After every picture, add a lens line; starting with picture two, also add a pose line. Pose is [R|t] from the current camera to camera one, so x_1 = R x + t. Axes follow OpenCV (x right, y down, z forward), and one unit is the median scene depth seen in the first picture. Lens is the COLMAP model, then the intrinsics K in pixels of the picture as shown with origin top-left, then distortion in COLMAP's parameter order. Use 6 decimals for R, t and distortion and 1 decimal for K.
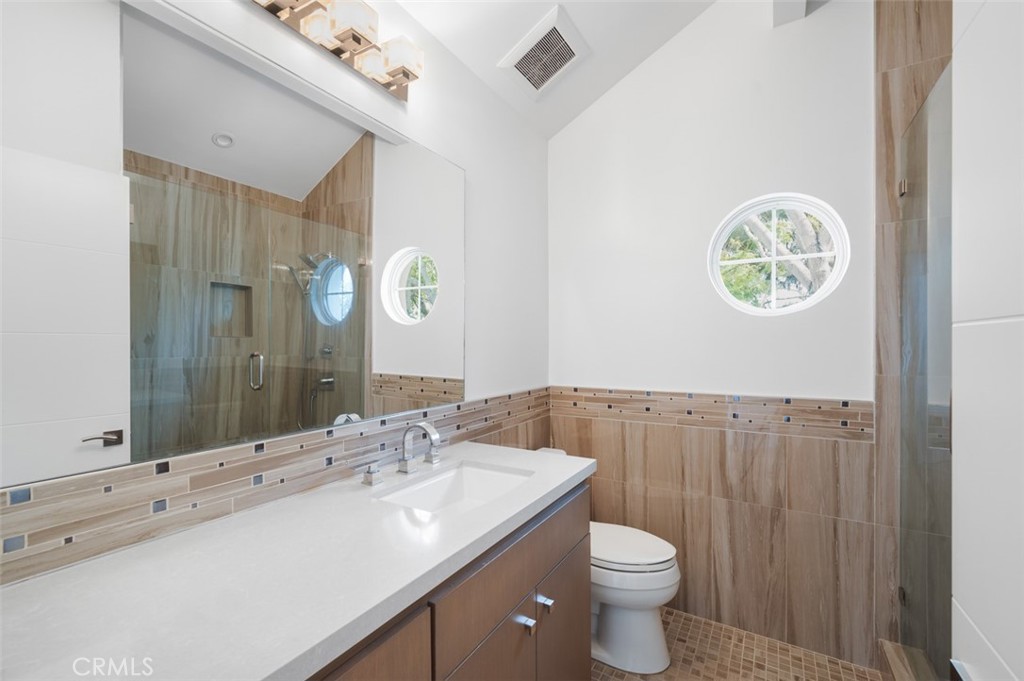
lens RADIAL K [[425.9, 0, 511.4], [0, 425.9, 338.7], [0, 0, 1]] dist [-0.002028, -0.000362]
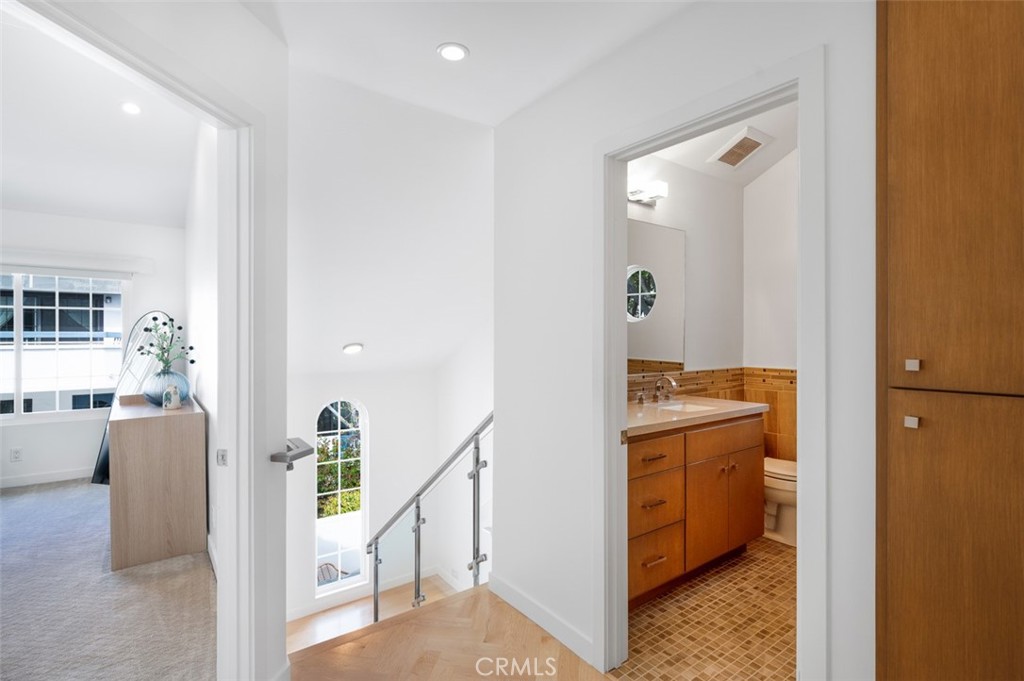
lens RADIAL K [[486.8, 0, 514.2], [0, 486.8, 336.9], [0, 0, 1]] dist [-0.003321, 0.000080]
pose [[0.929005, 0.004939, -0.370035, -0.019718], [-0.000060, 0.999913, 0.013196, -0.007766], [0.370068, -0.012236, 0.928924, -0.789301]]
